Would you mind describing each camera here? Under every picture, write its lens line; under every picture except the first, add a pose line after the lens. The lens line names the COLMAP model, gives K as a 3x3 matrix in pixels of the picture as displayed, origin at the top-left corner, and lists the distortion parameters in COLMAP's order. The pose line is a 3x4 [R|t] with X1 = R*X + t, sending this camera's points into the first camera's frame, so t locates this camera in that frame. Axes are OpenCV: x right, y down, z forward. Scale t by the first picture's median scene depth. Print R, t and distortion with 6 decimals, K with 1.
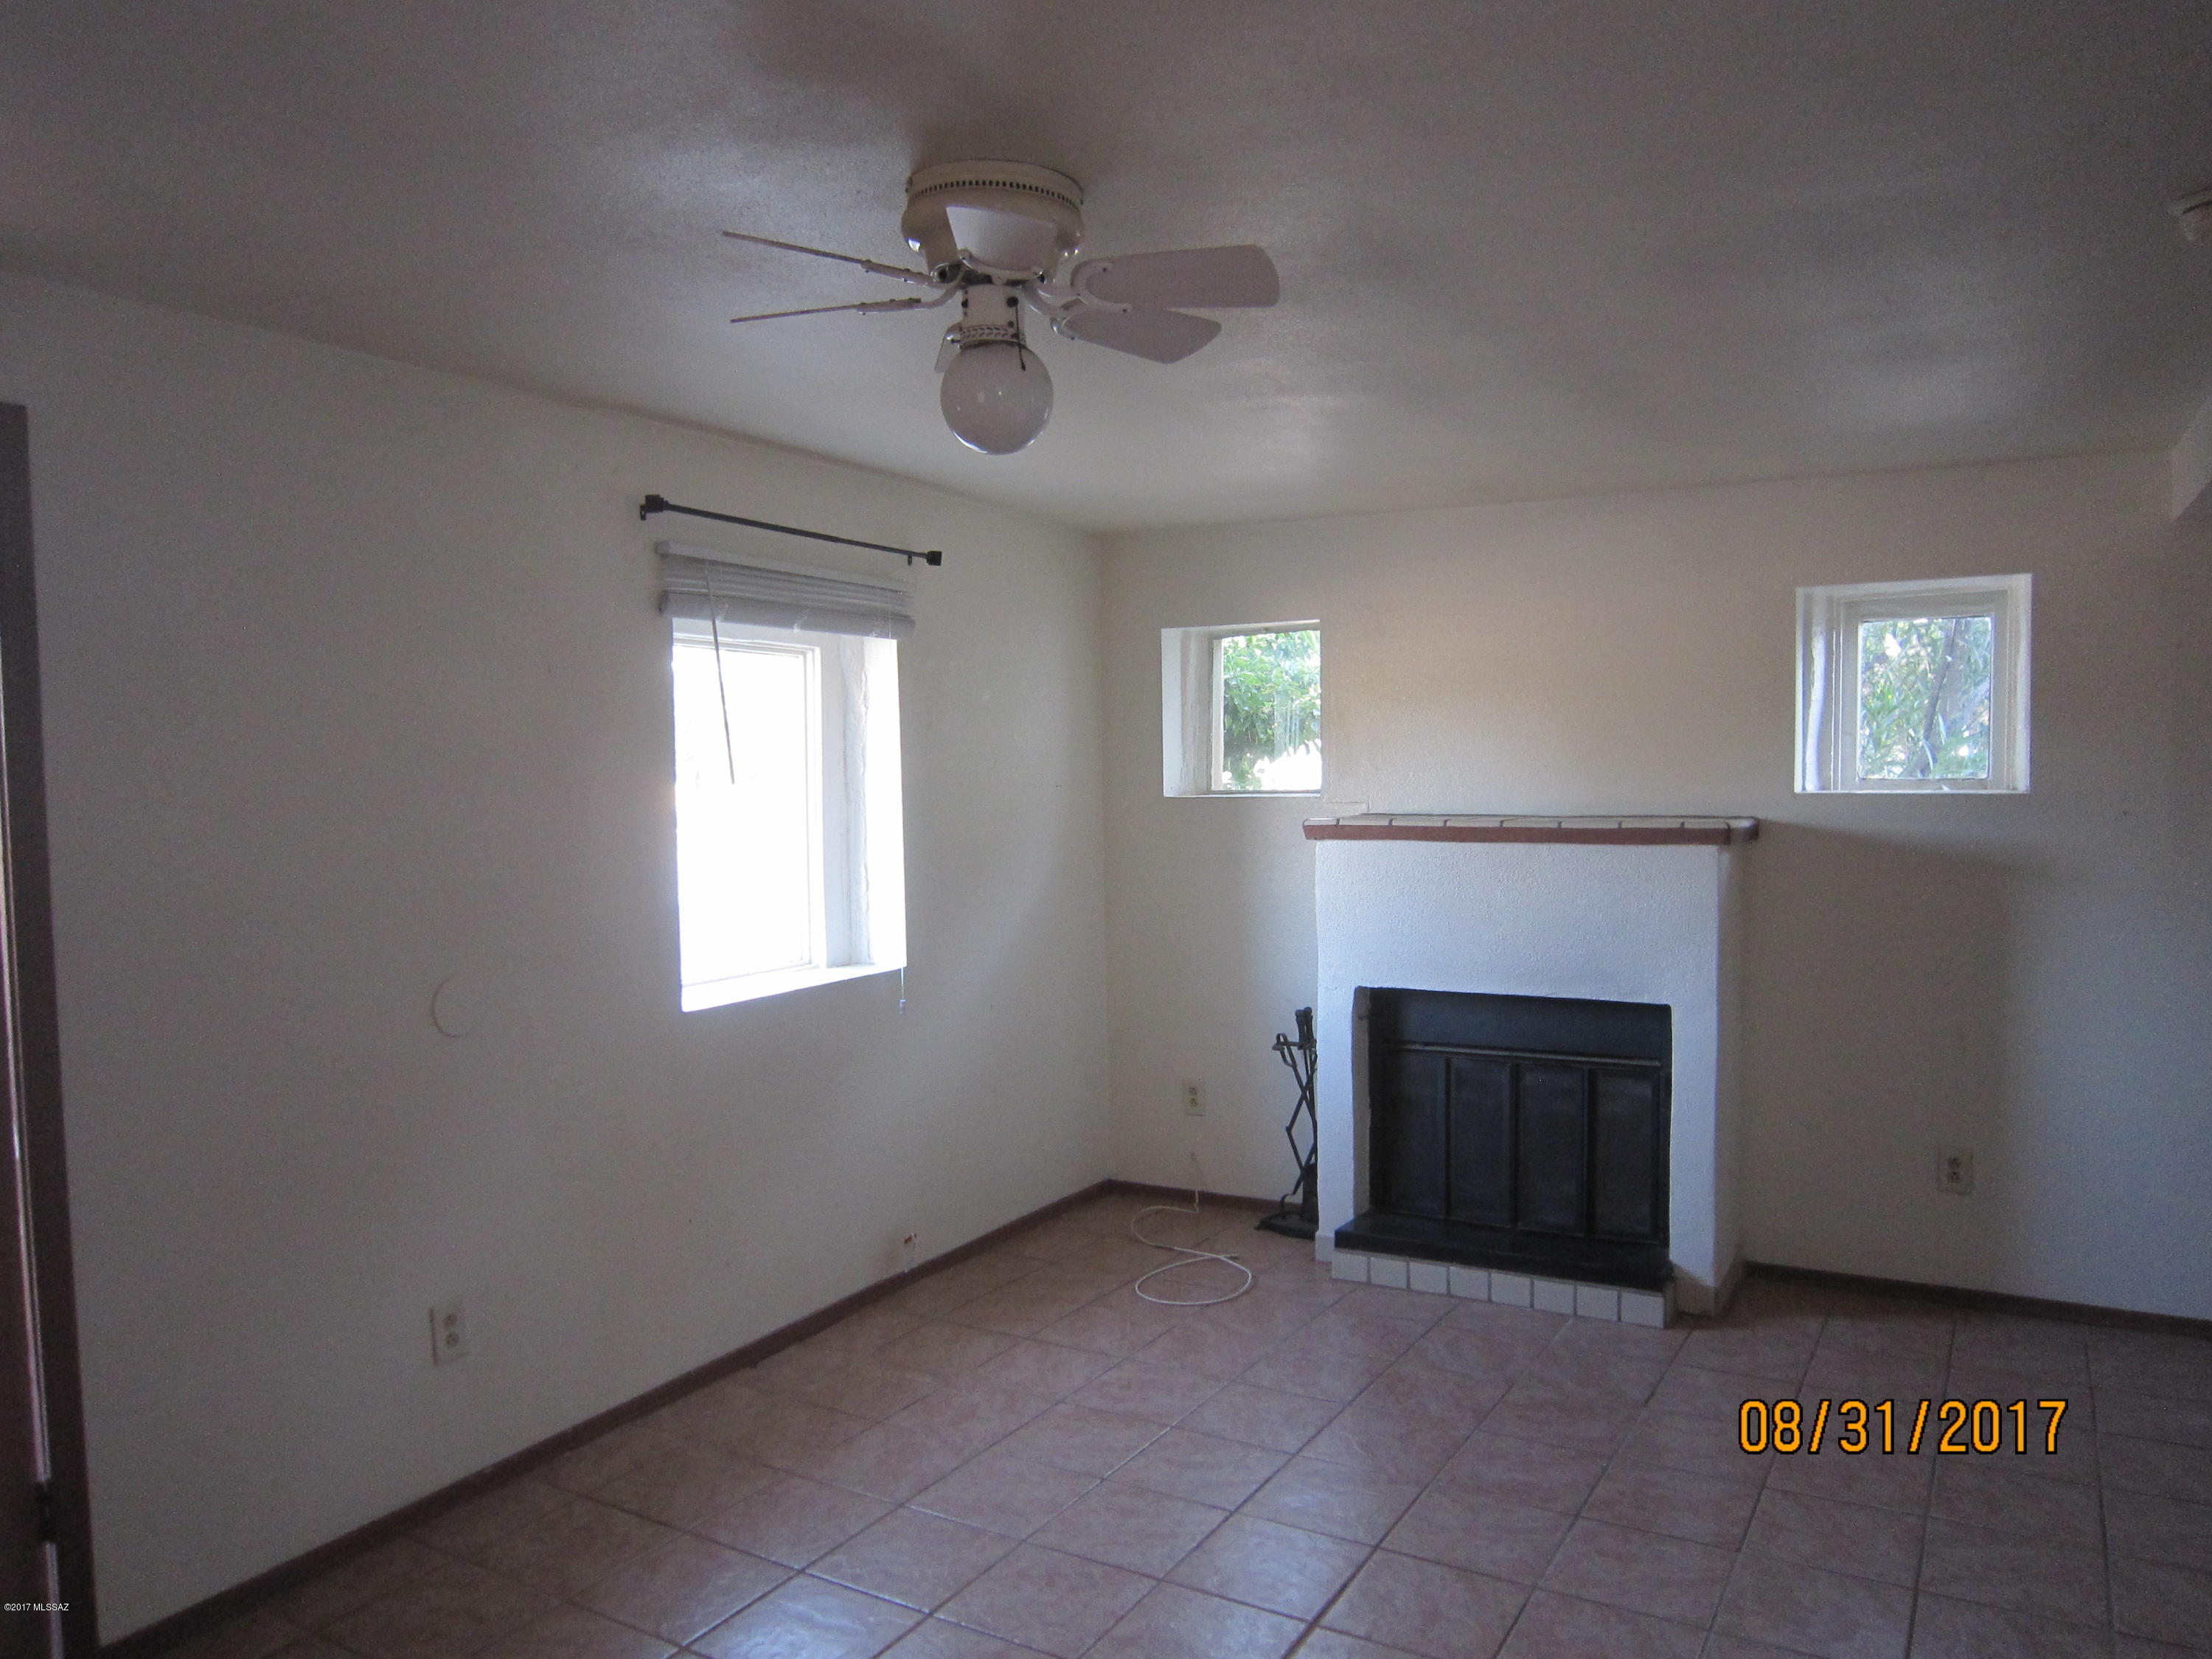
lens RADIAL K [[1542.5, 0, 1106.0], [0, 1542.5, 829.5], [0, 0, 1]] dist [-0.002419, 0.001368]
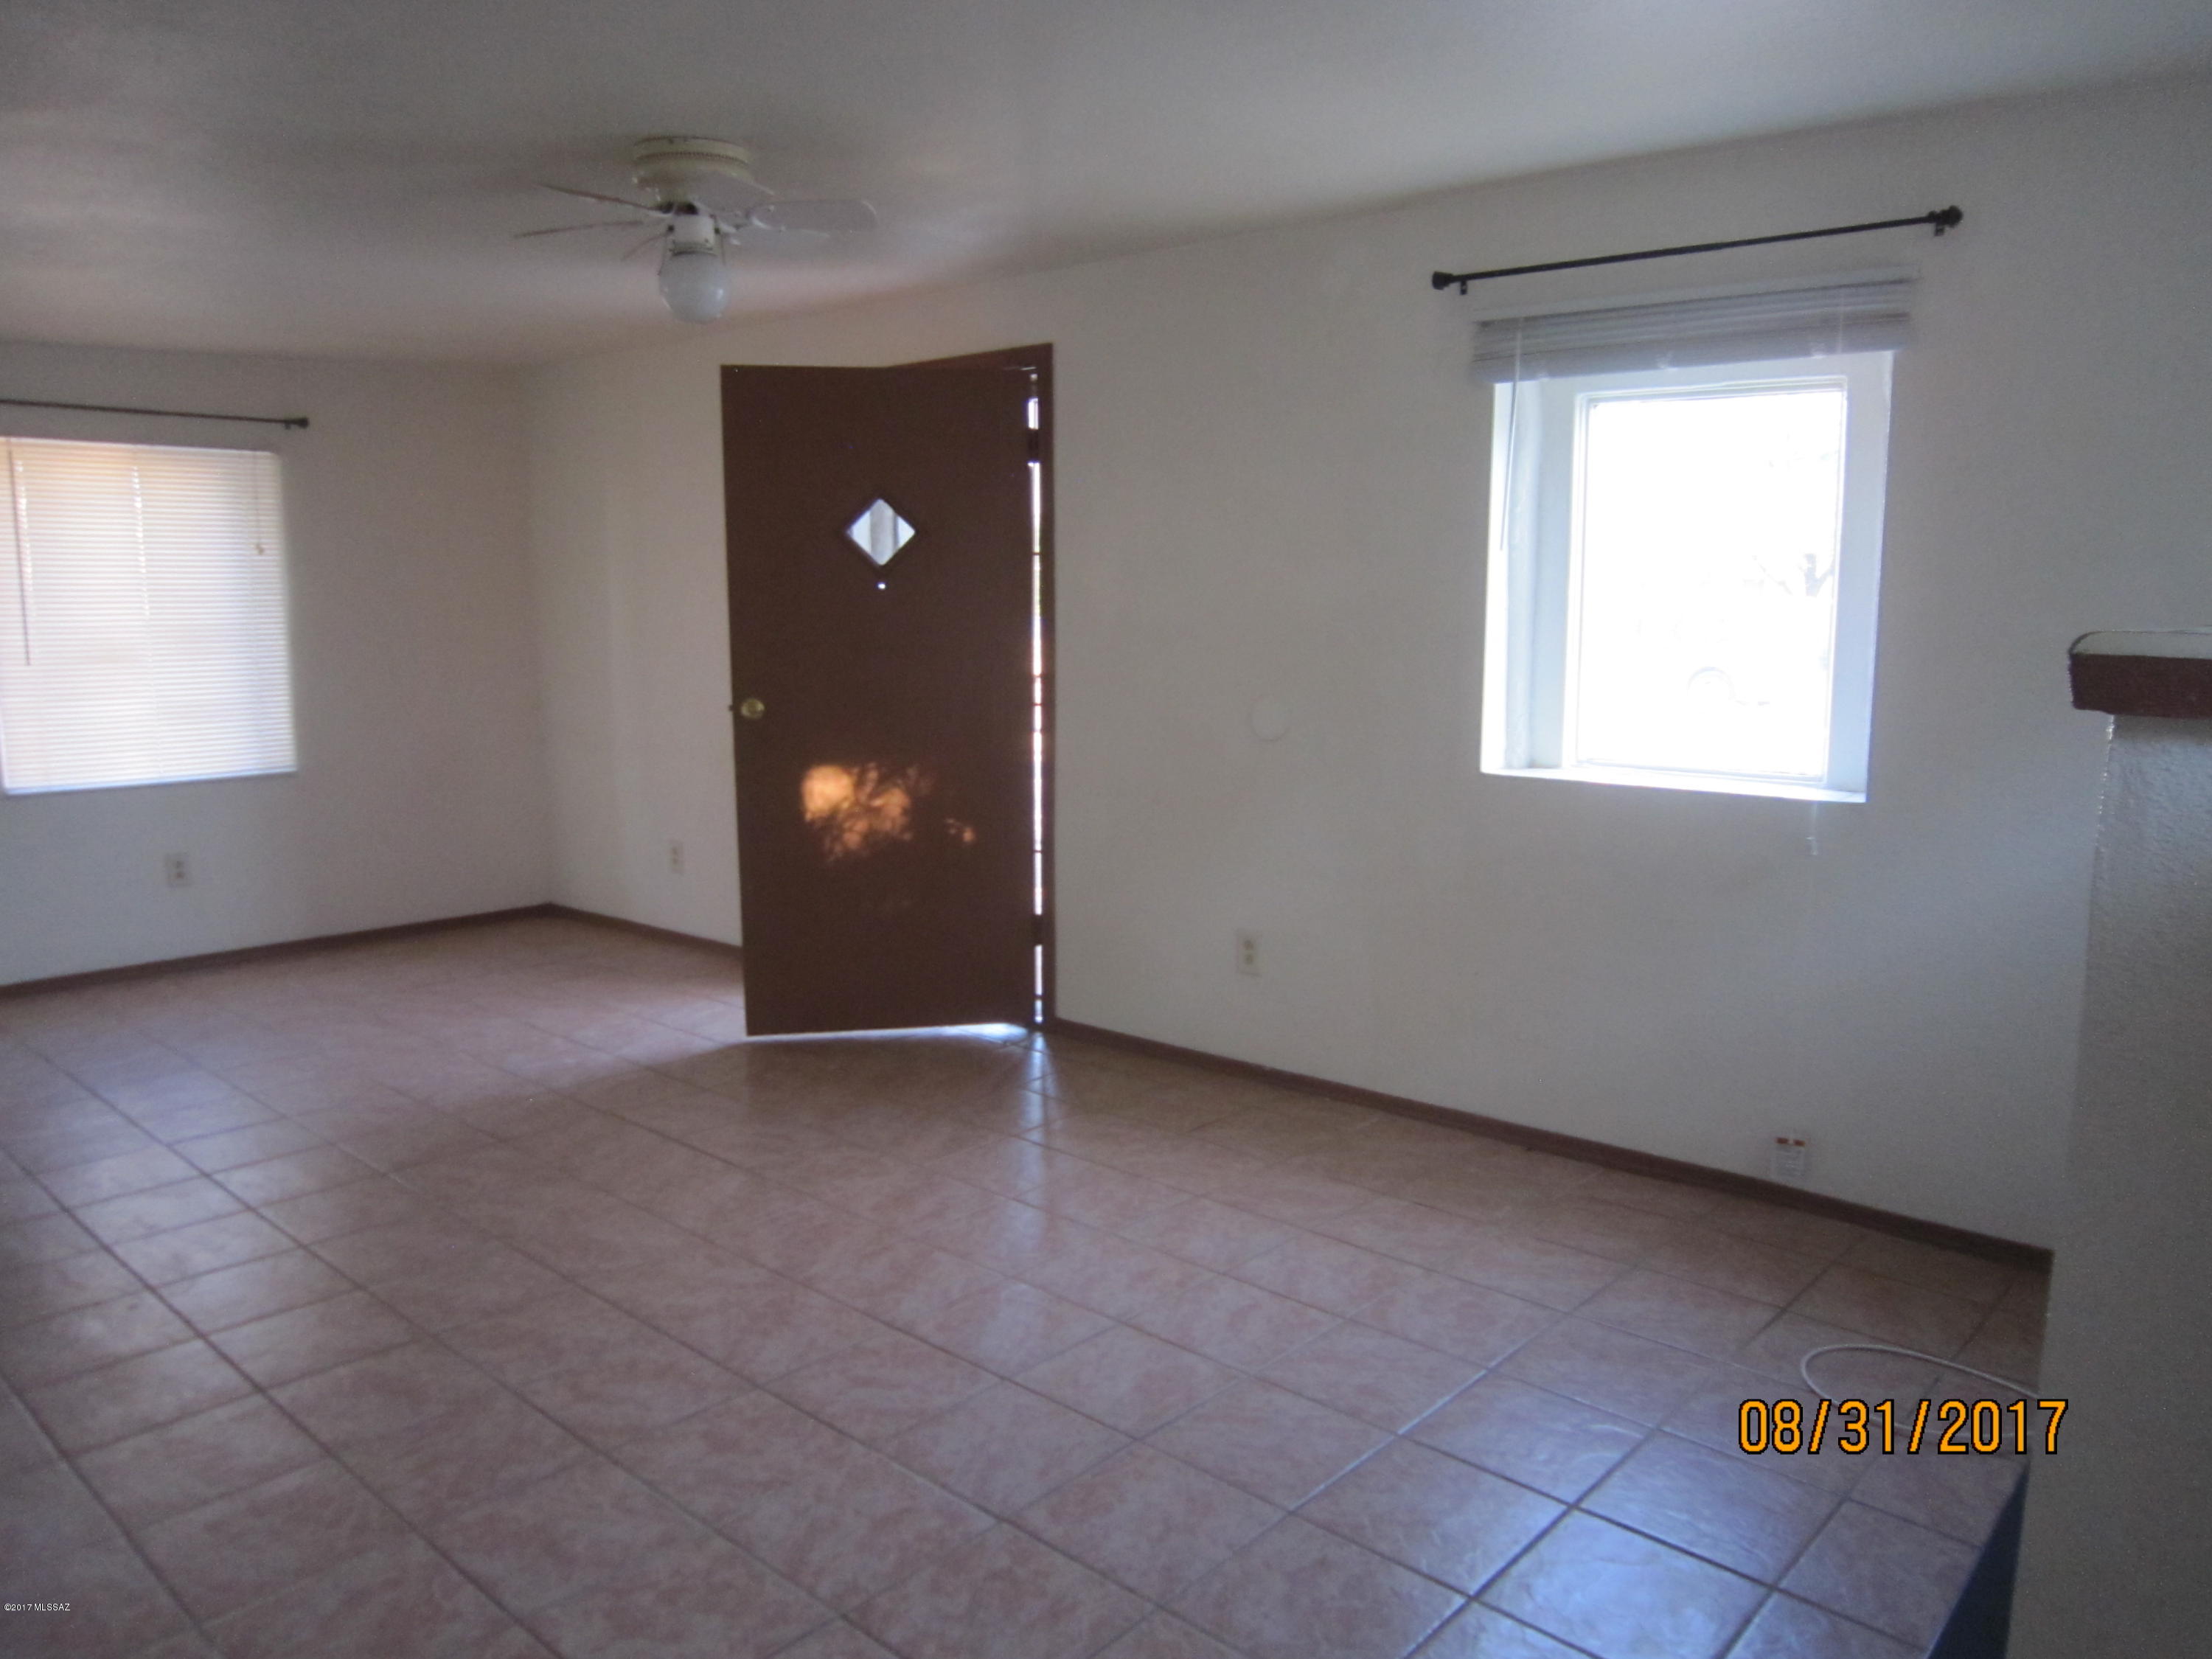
lens RADIAL K [[1864.3, 0, 1387.0], [0, 1864.3, 829.2], [0, 0, 1]] dist [-0.011164, -0.003641]
pose [[-0.164330, 0.119559, -0.979133, 0.788479], [-0.048933, 0.990417, 0.129150, -0.001686], [0.985191, 0.069135, -0.156905, 0.927691]]
